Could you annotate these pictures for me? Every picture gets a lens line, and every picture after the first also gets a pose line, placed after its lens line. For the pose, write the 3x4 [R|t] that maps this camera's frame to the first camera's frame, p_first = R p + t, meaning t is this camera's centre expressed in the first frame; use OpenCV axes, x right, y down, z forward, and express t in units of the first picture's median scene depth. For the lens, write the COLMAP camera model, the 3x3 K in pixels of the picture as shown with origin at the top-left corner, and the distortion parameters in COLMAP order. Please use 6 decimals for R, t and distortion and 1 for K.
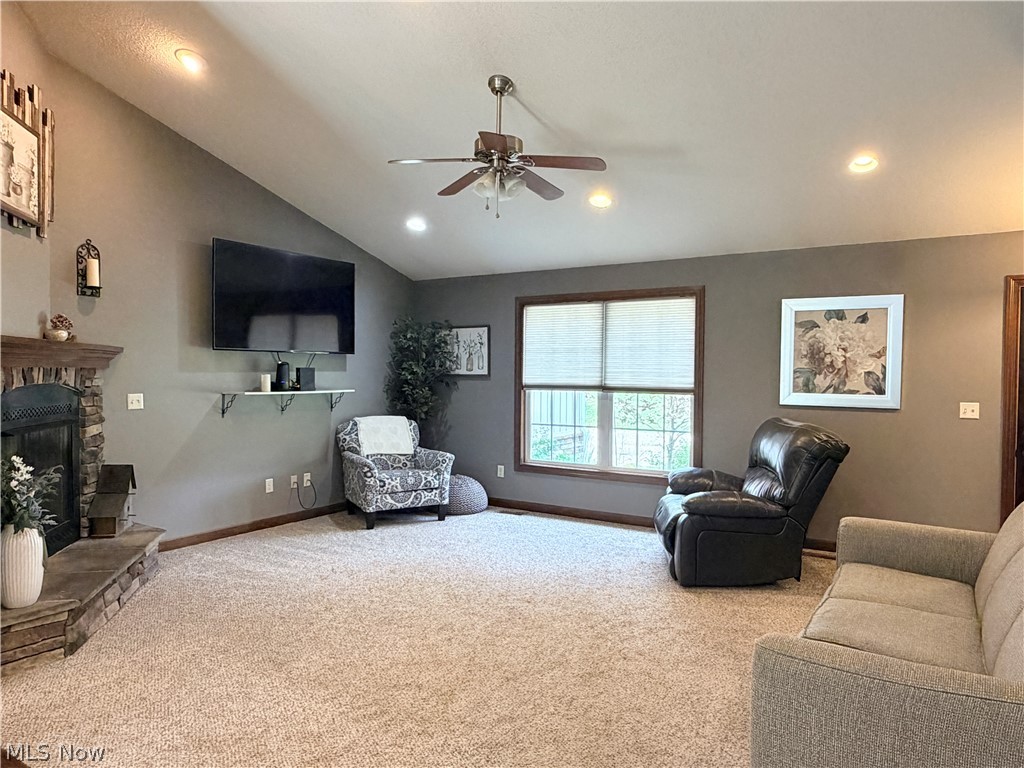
lens RADIAL K [[682.7, 0, 511.3], [0, 682.7, 386.3], [0, 0, 1]] dist [-0.003046, -0.000408]
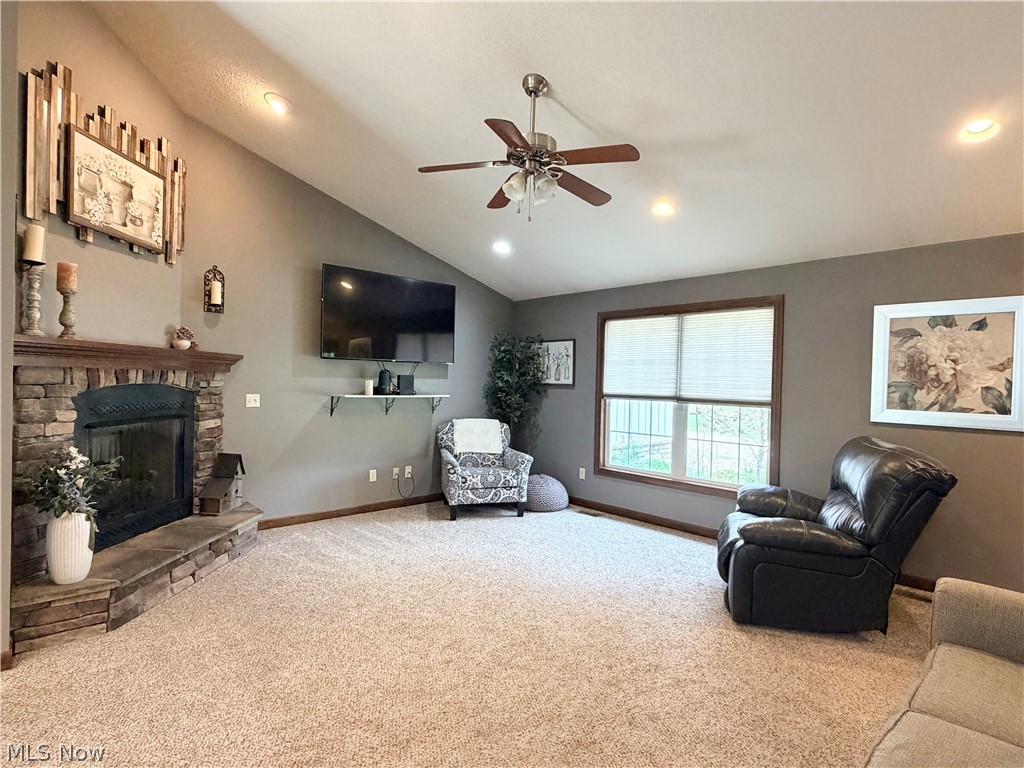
lens RADIAL K [[531.1, 0, 508.4], [0, 531.1, 383.4], [0, 0, 1]] dist [-0.002206, 0.001208]
pose [[0.966699, 0.016273, -0.255400, 0.110429], [-0.021586, 0.999605, -0.018014, -0.000953], [0.255006, 0.022927, 0.966668, 0.198873]]
